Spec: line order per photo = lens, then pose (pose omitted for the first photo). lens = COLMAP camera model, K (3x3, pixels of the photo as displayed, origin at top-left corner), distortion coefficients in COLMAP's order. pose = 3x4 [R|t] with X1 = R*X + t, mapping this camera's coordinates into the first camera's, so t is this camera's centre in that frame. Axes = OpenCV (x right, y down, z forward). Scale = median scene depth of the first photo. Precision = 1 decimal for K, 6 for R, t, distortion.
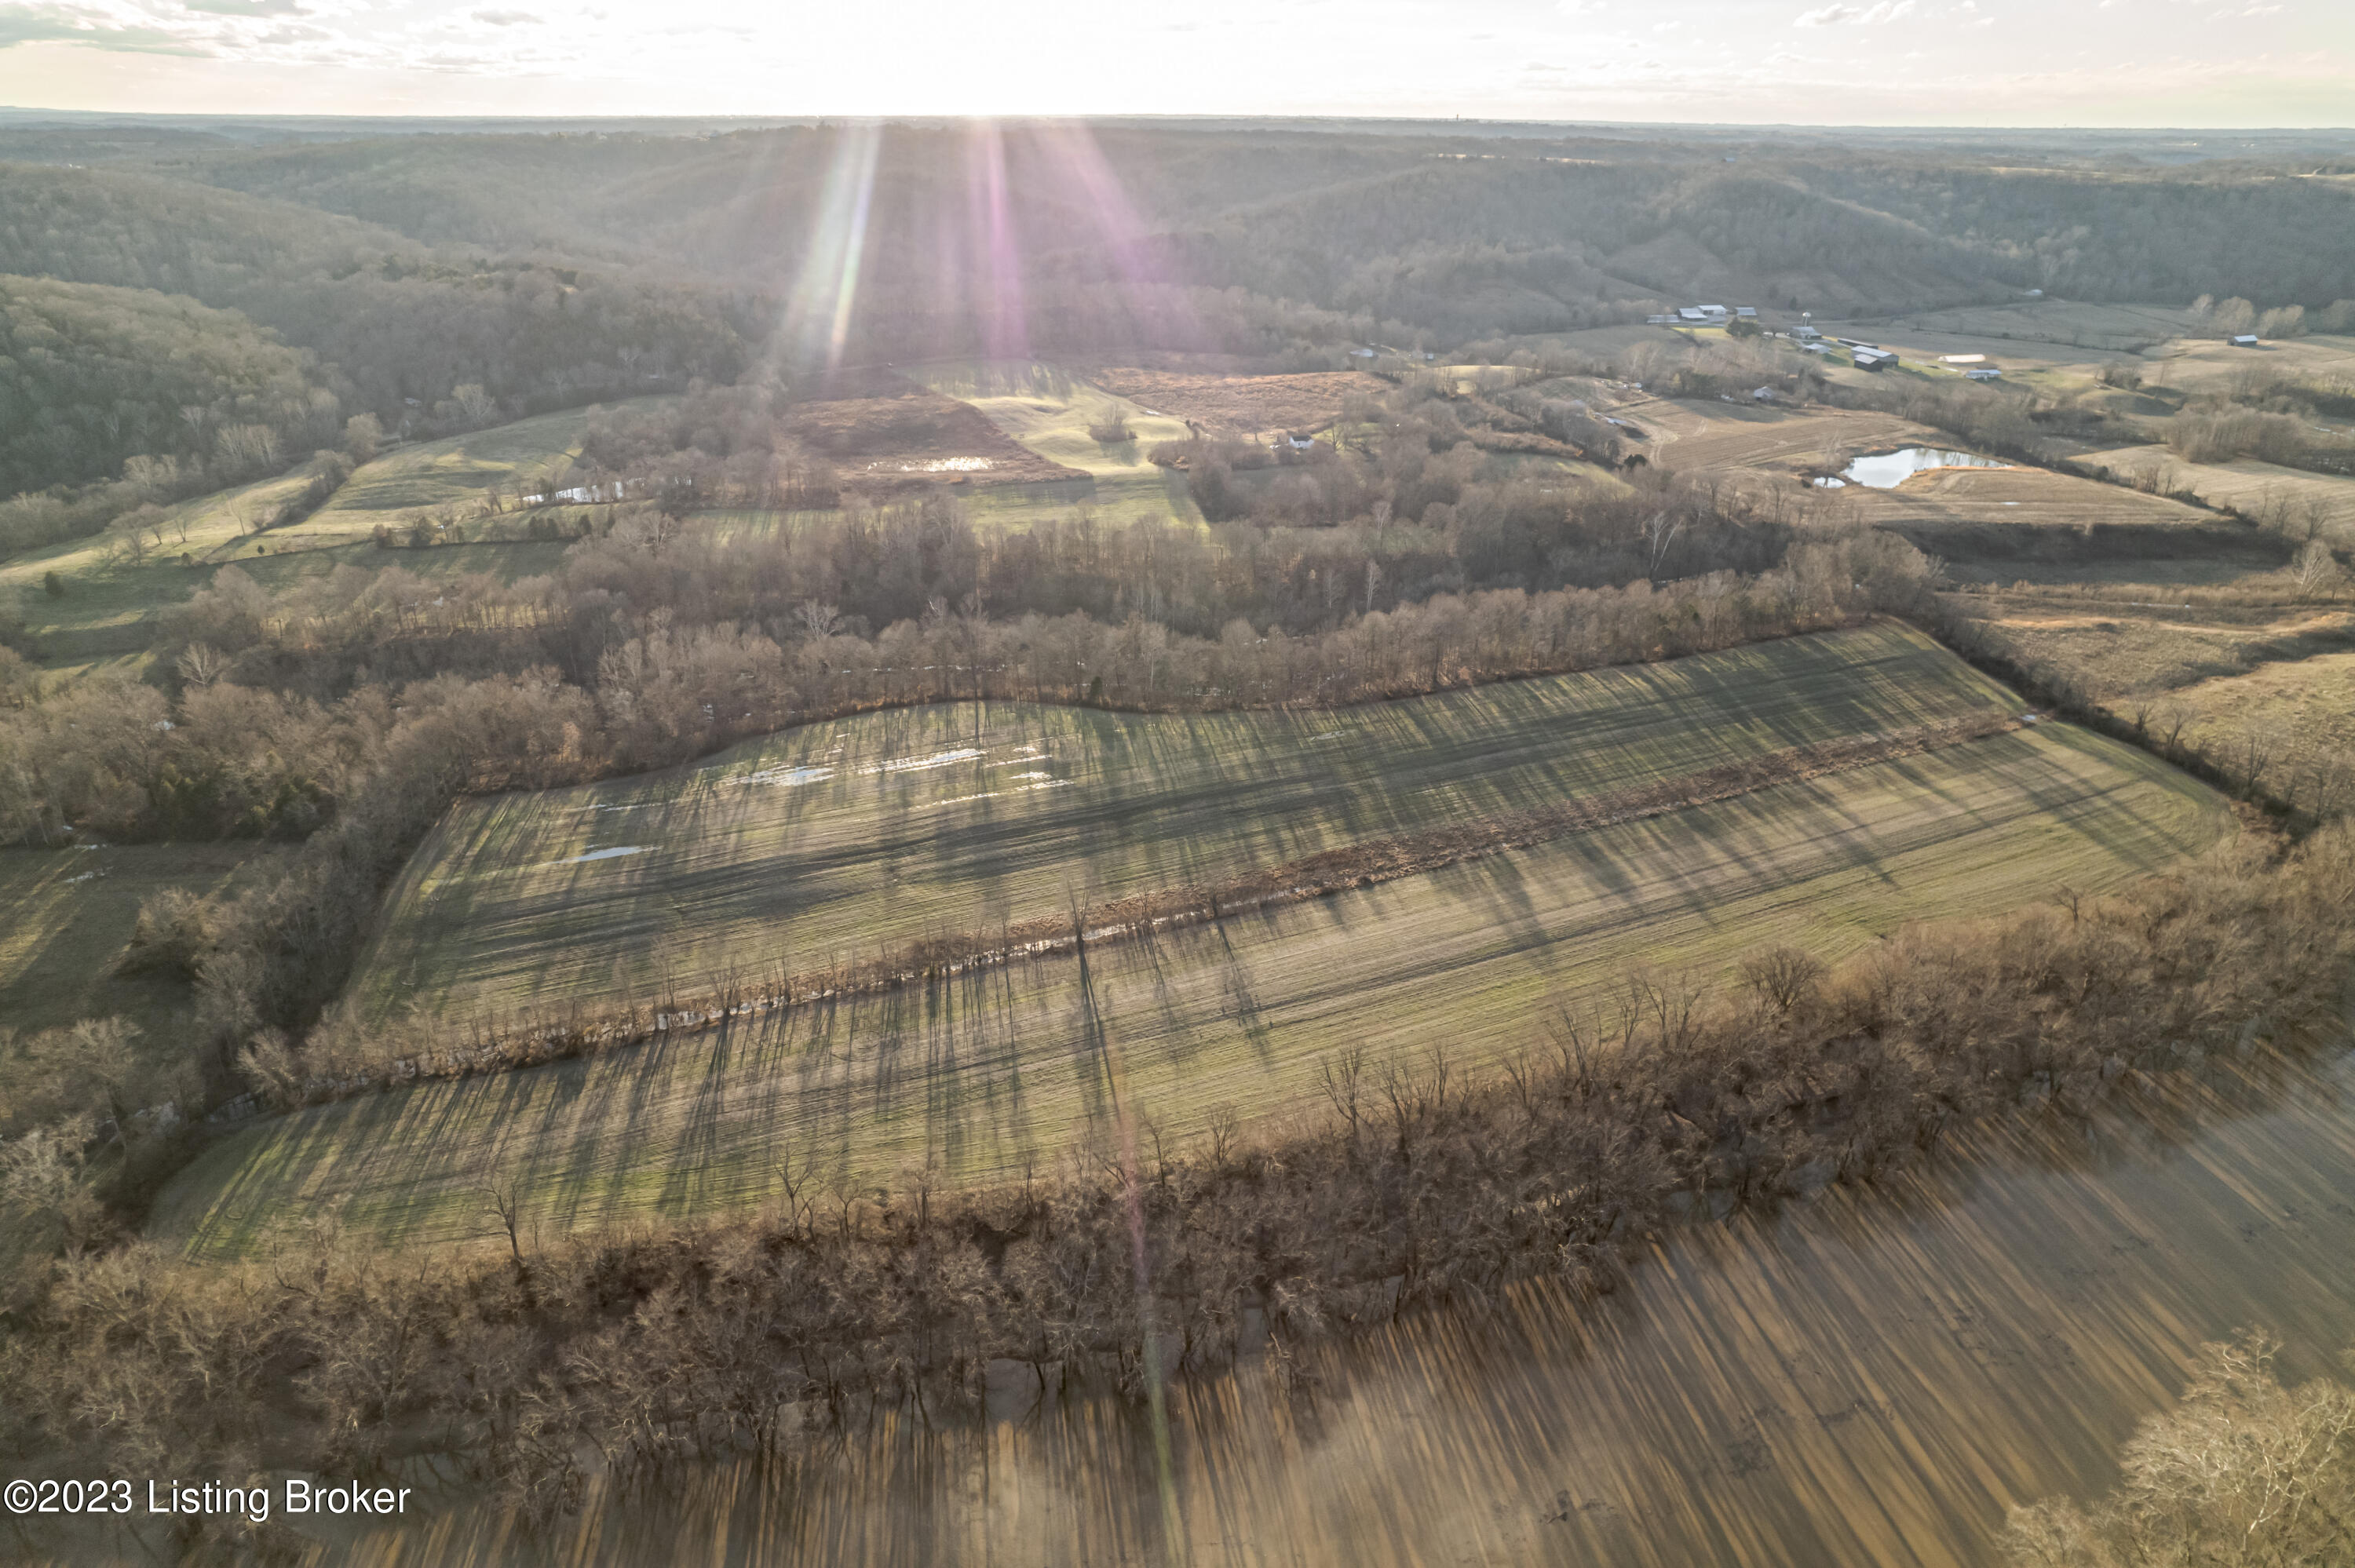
lens RADIAL K [[1510.0, 0, 1182.4], [0, 1510.0, 829.4], [0, 0, 1]] dist [-0.054414, 0.072902]
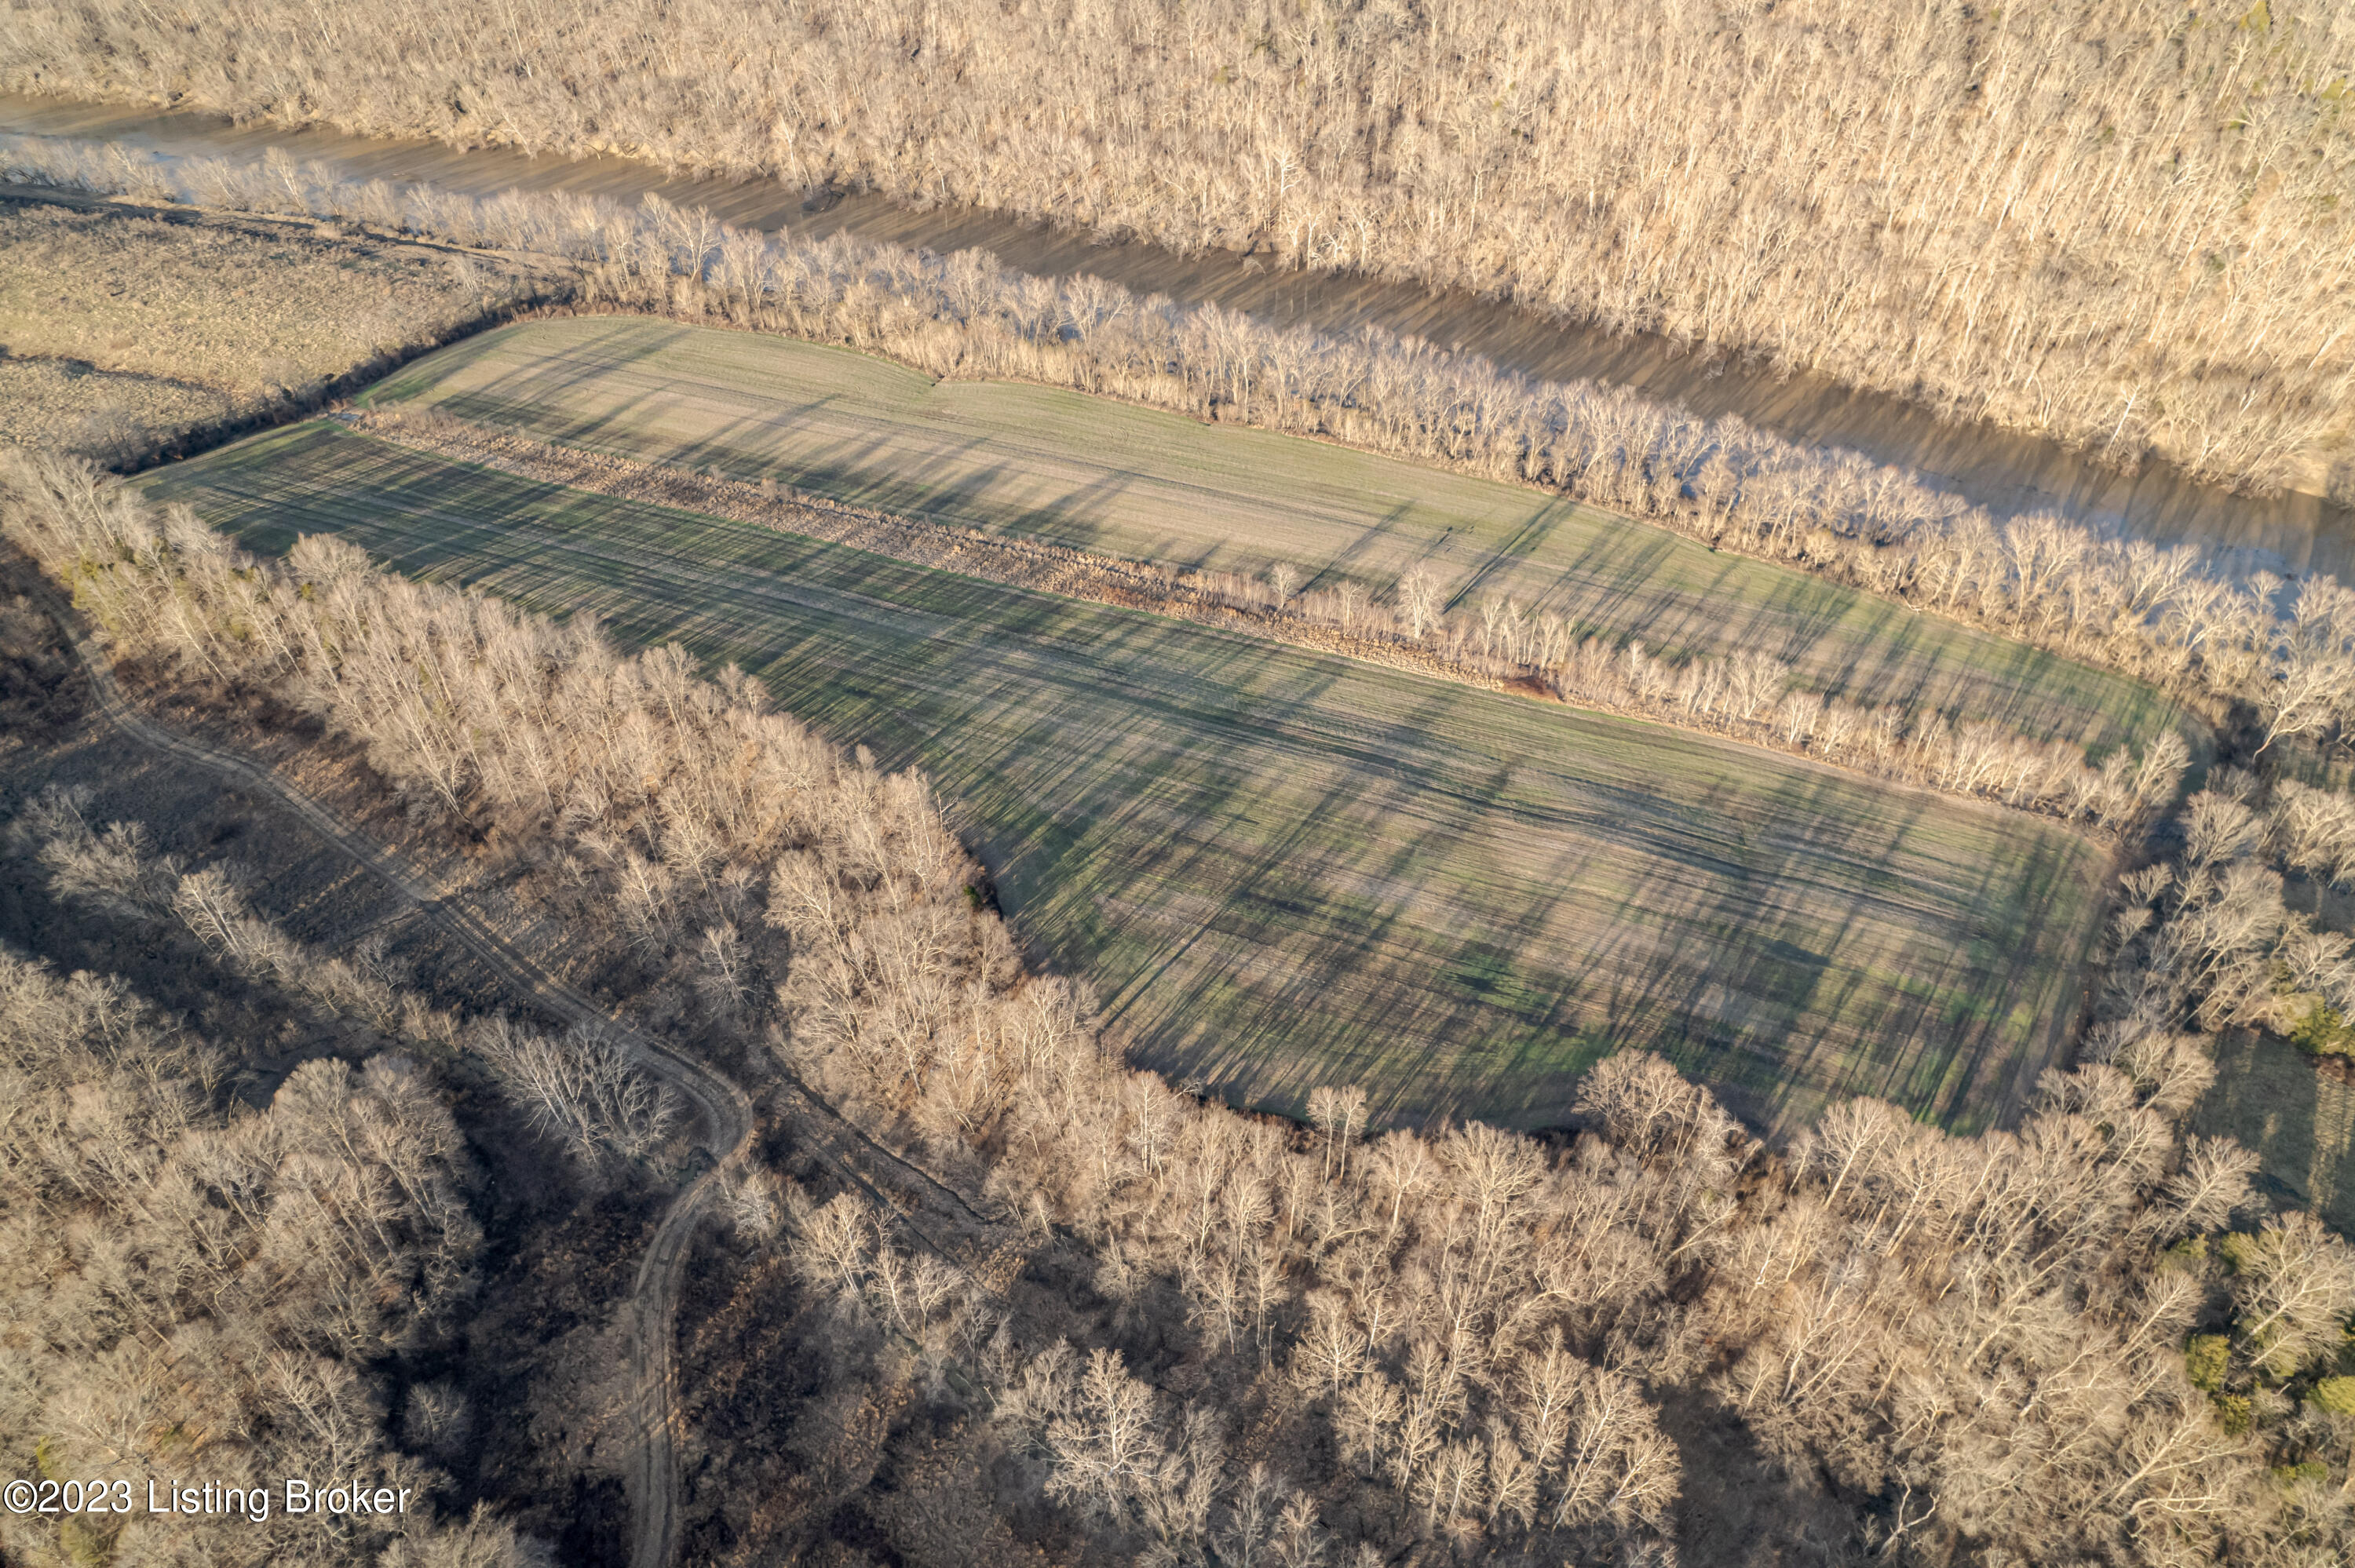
lens RADIAL K [[1510.0, 0, 1182.4], [0, 1510.0, 829.4], [0, 0, 1]] dist [-0.054414, 0.072902]
pose [[-0.698261, -0.495098, 0.517019, -0.490175], [0.309000, 0.443034, 0.841570, -0.695460], [-0.645717, 0.747395, -0.156368, 1.185071]]
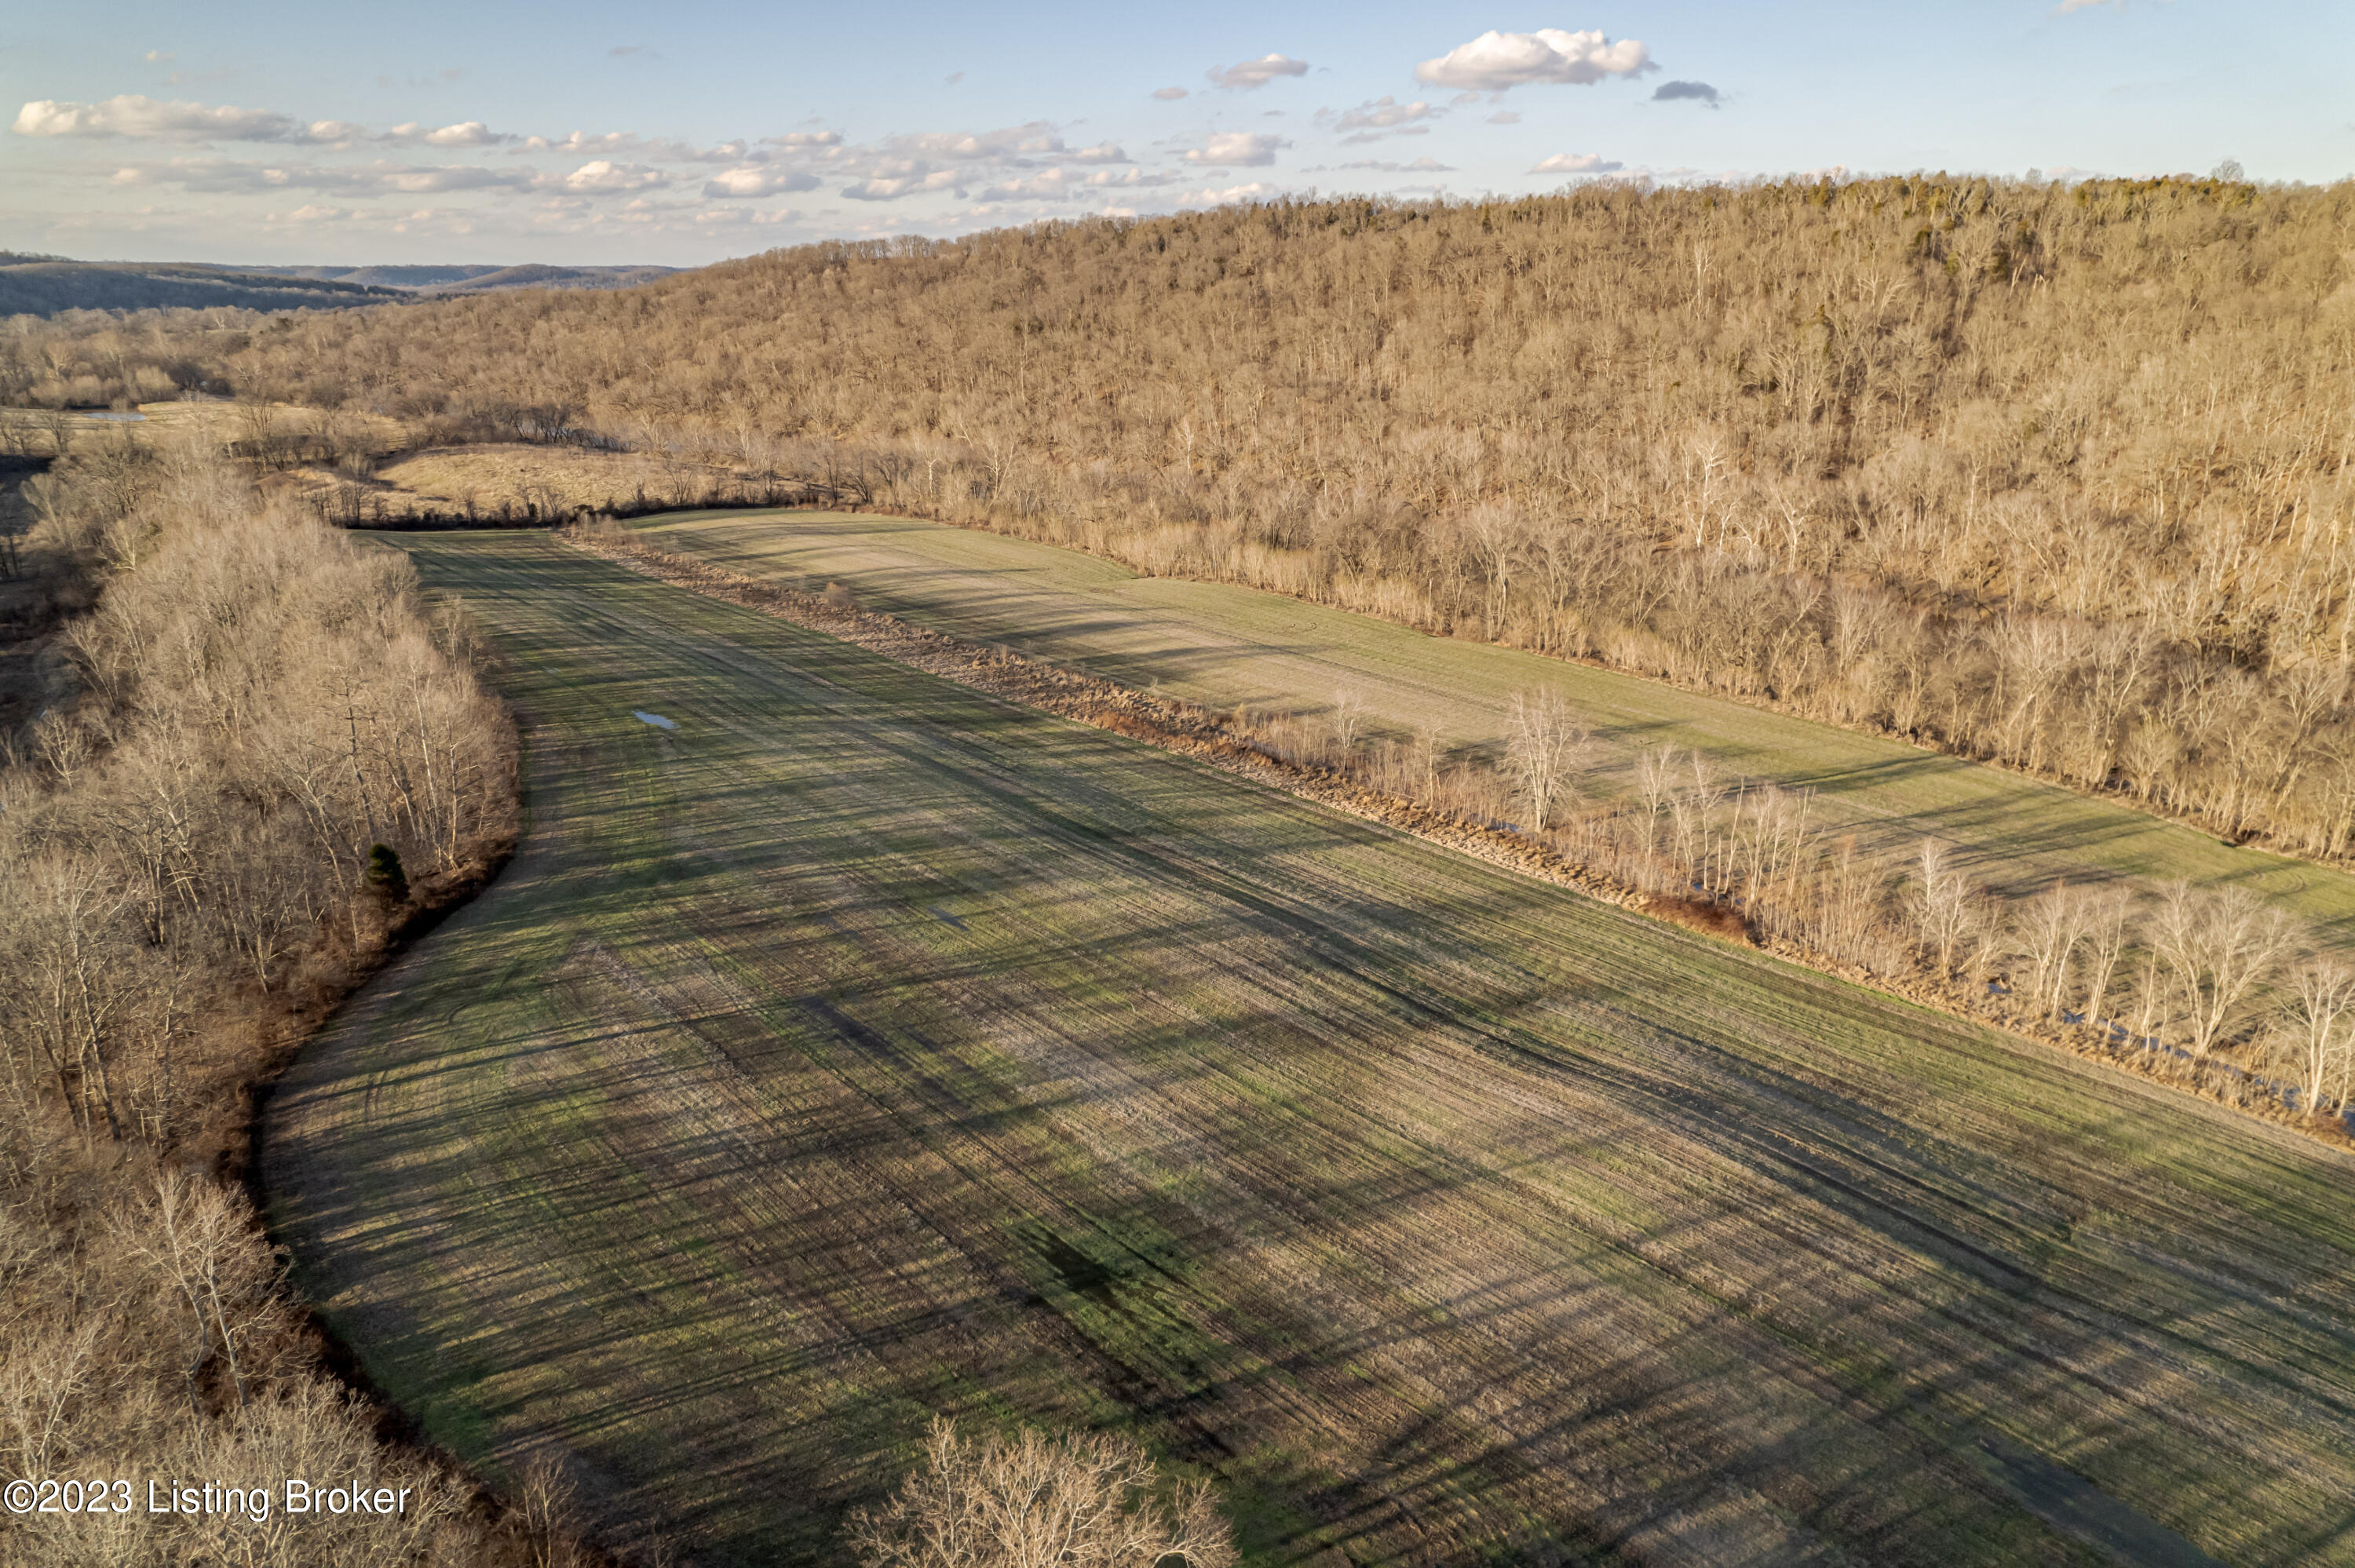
lens RADIAL K [[1510.0, 0, 1182.4], [0, 1510.0, 829.4], [0, 0, 1]] dist [-0.054414, 0.072902]
pose [[-0.295336, -0.336048, 0.894342, -0.471008], [0.410798, 0.800480, 0.436436, -0.204095], [-0.862567, 0.496290, -0.098363, 1.015246]]
